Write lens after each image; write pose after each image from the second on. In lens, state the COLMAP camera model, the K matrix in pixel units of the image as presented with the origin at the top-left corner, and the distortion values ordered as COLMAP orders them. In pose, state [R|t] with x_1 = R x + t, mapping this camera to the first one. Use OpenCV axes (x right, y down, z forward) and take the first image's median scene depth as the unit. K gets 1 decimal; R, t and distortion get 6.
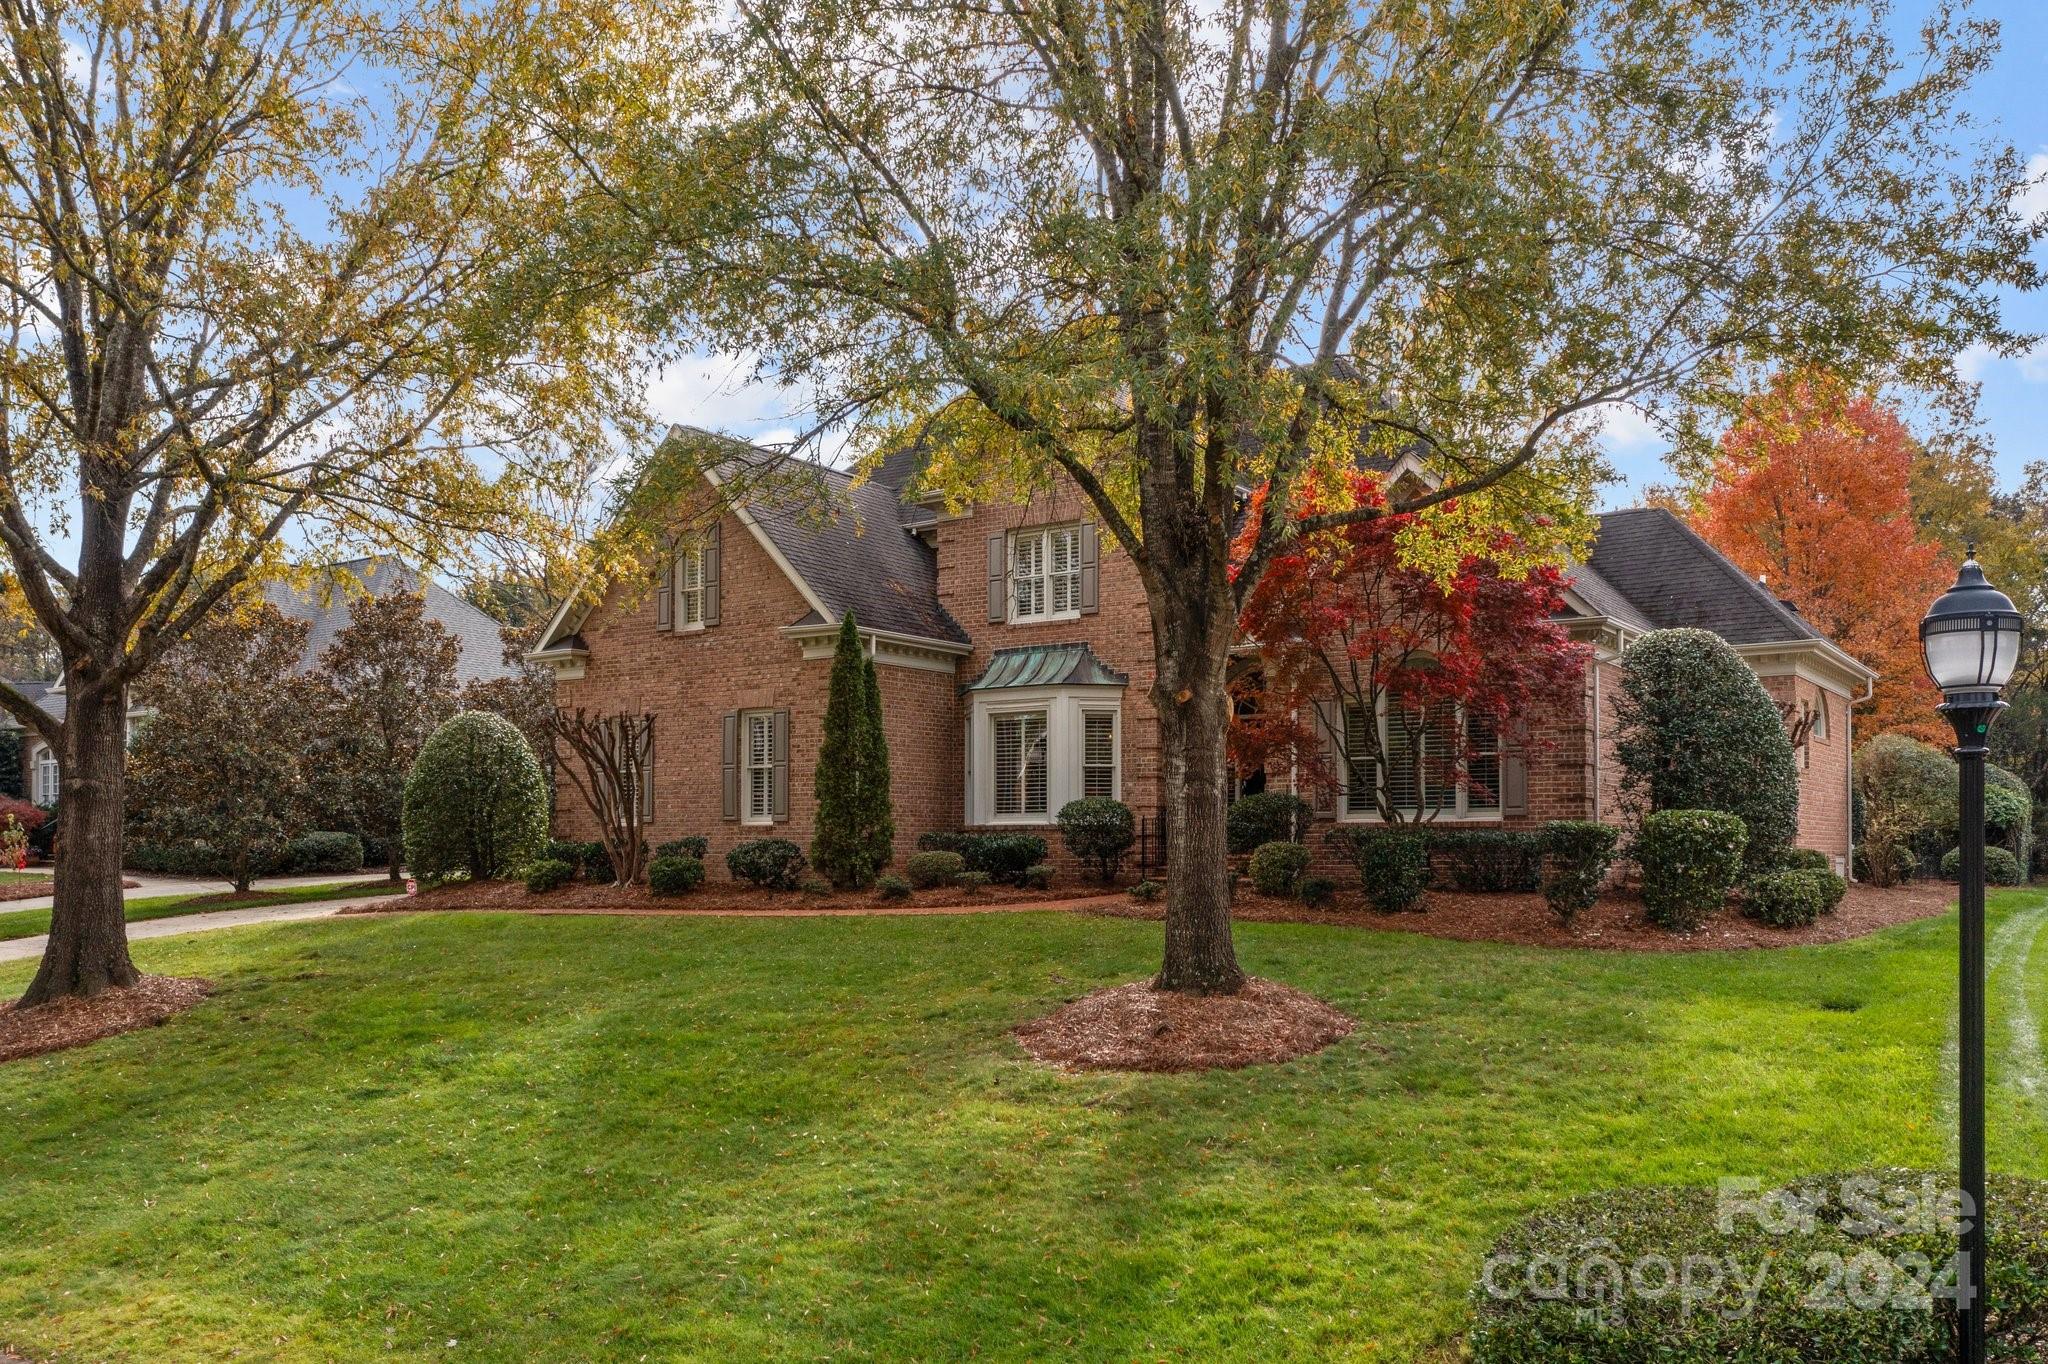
lens RADIAL K [[1646.2, 0, 1022.2], [0, 1646.2, 825.4], [0, 0, 1]] dist [0.006056, 0.002511]
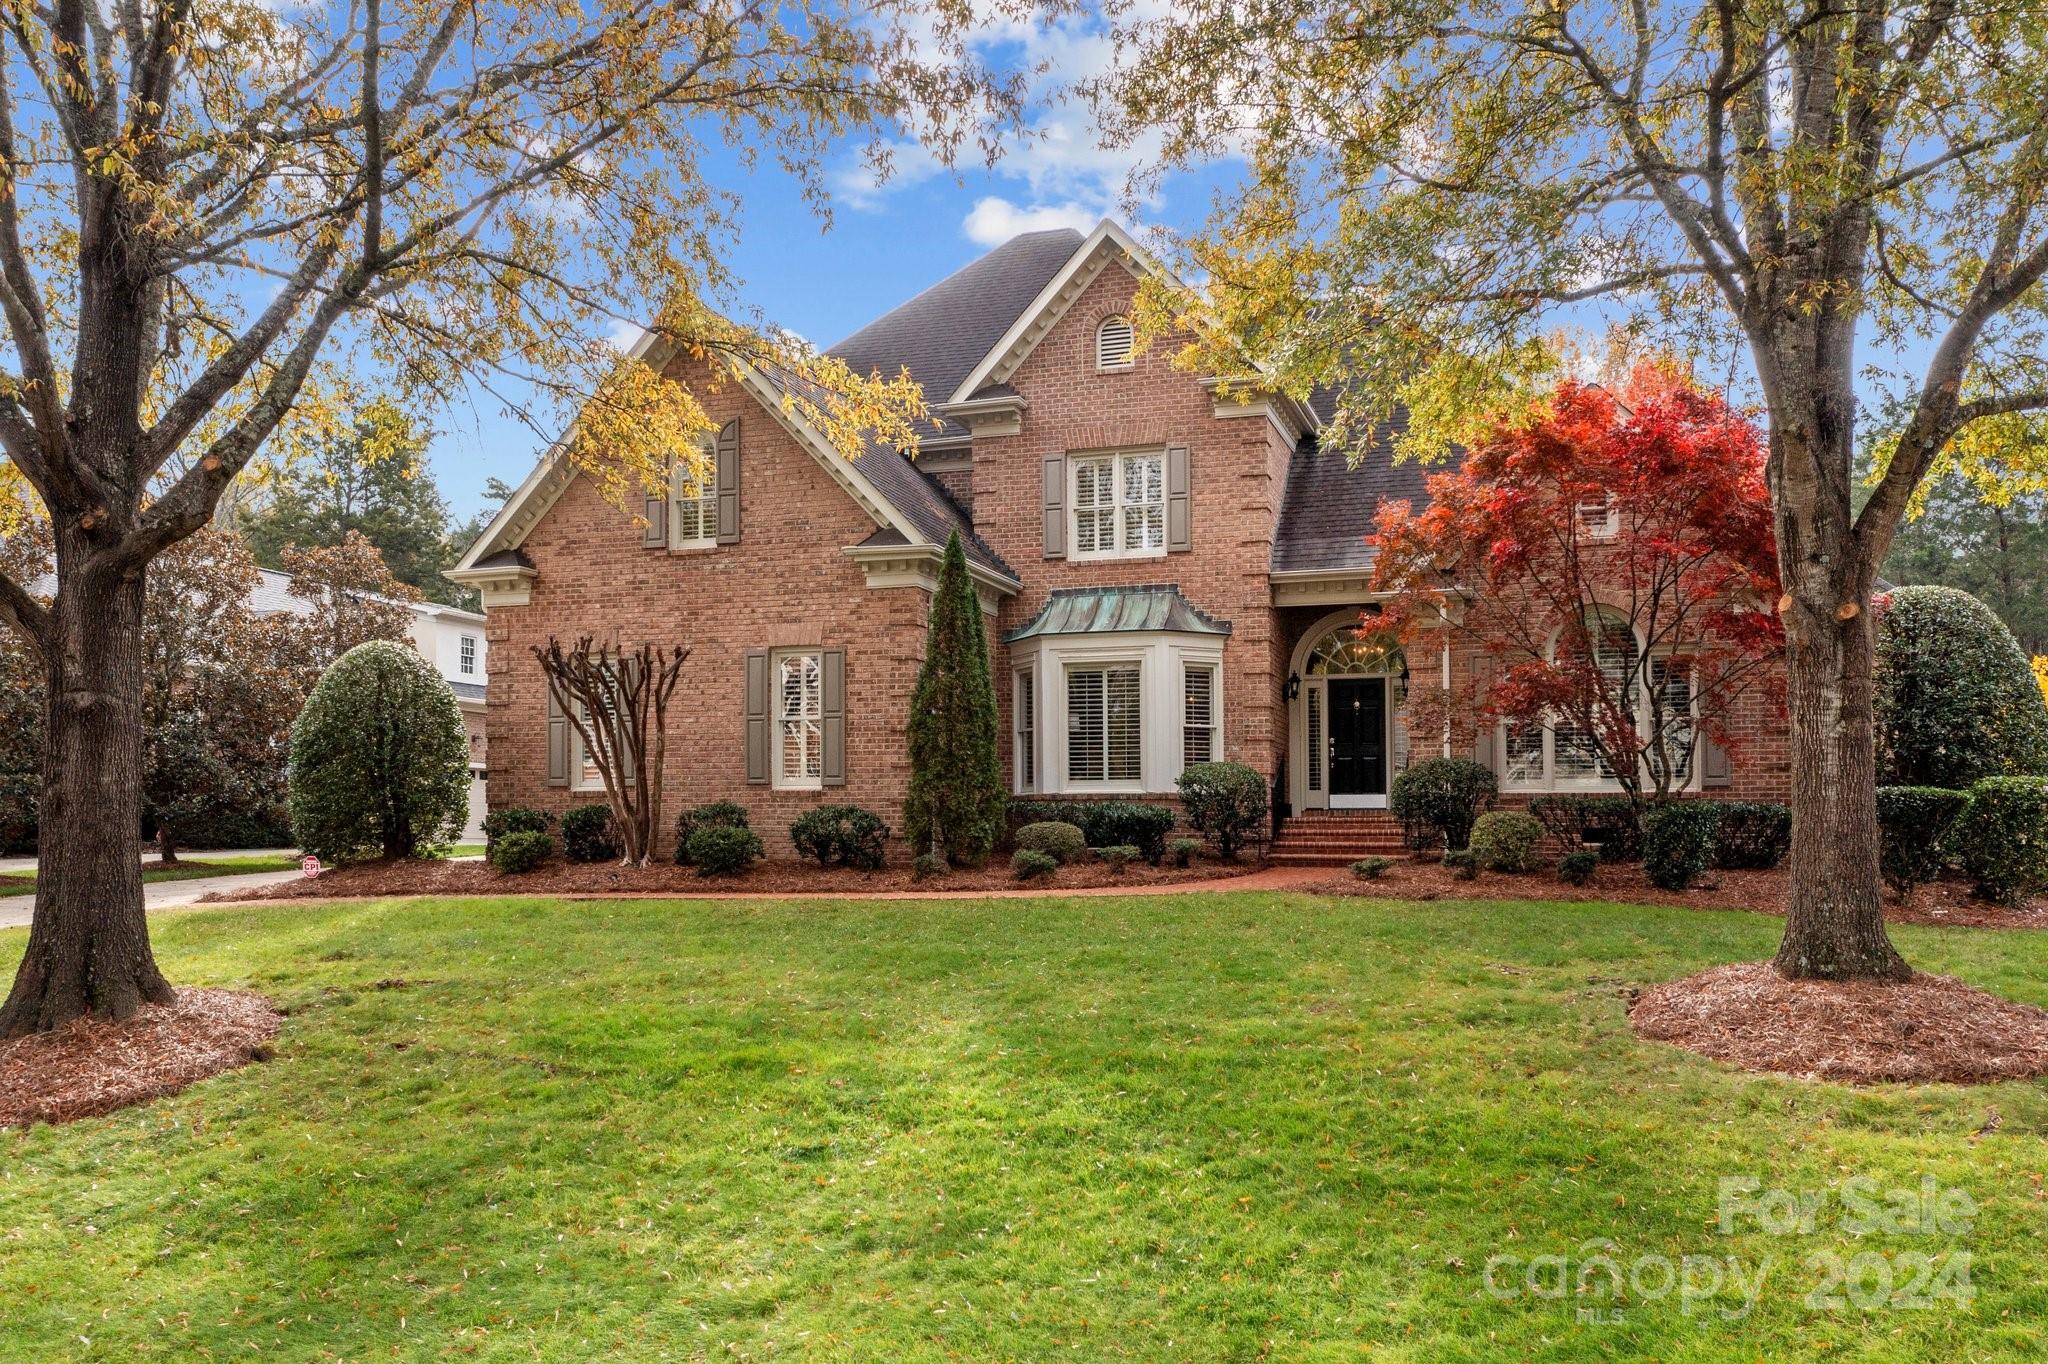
lens RADIAL K [[1664.9, 0, 1020.2], [0, 1664.9, 812.8], [0, 0, 1]] dist [-0.000679, 0.005836]
pose [[0.963533, 0.009443, 0.267424, -0.275547], [-0.008221, 0.999950, -0.005687, 0.014963], [-0.267464, 0.003281, 0.963562, 0.178176]]
